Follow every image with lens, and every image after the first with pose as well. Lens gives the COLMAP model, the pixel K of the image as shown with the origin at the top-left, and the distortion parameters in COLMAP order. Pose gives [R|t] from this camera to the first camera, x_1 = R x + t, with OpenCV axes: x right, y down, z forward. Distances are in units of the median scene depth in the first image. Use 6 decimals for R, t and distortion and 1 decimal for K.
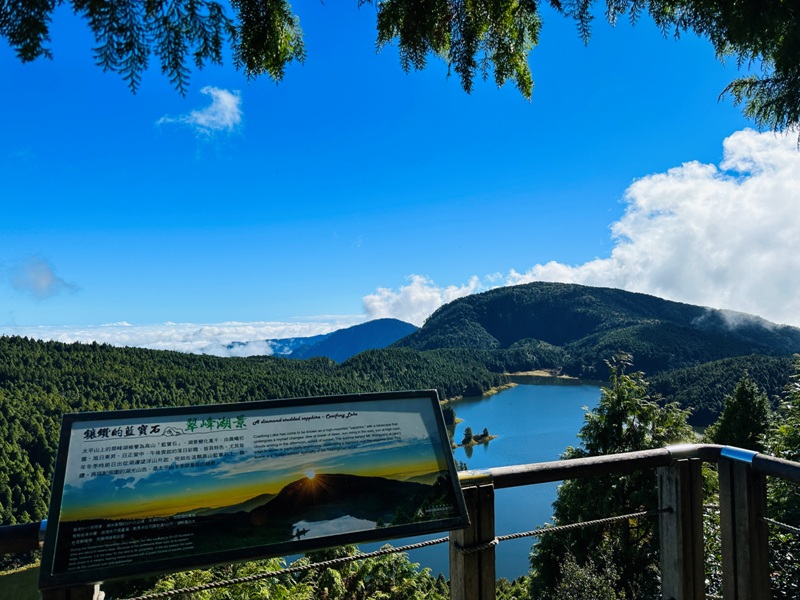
lens RADIAL K [[542.6, 0, 390.0], [0, 542.6, 302.4], [0, 0, 1]] dist [0.043124, -0.075754]
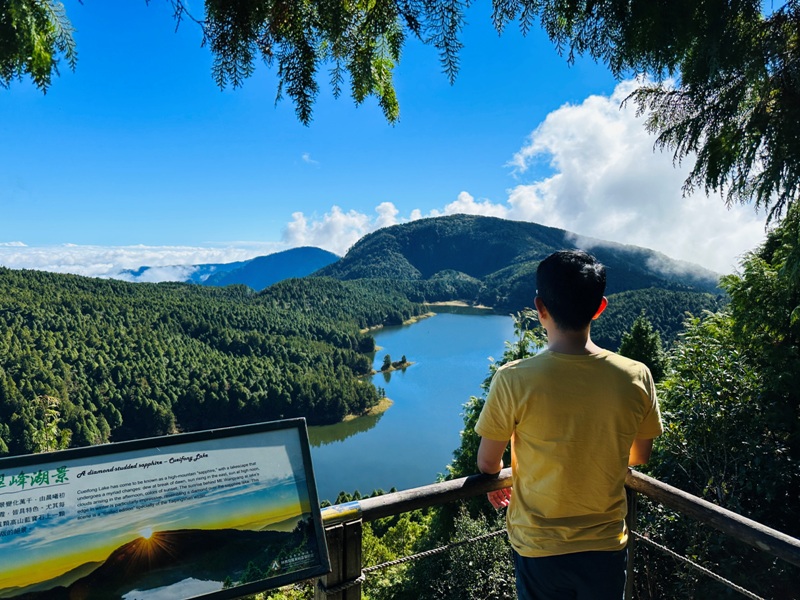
lens RADIAL K [[542.6, 0, 390.0], [0, 542.6, 302.4], [0, 0, 1]] dist [0.043124, -0.075754]
pose [[0.990655, 0.008377, 0.136134, 0.113497], [-0.027701, 0.989666, 0.140688, -0.177033], [-0.133549, -0.143144, 0.980650, 0.139480]]
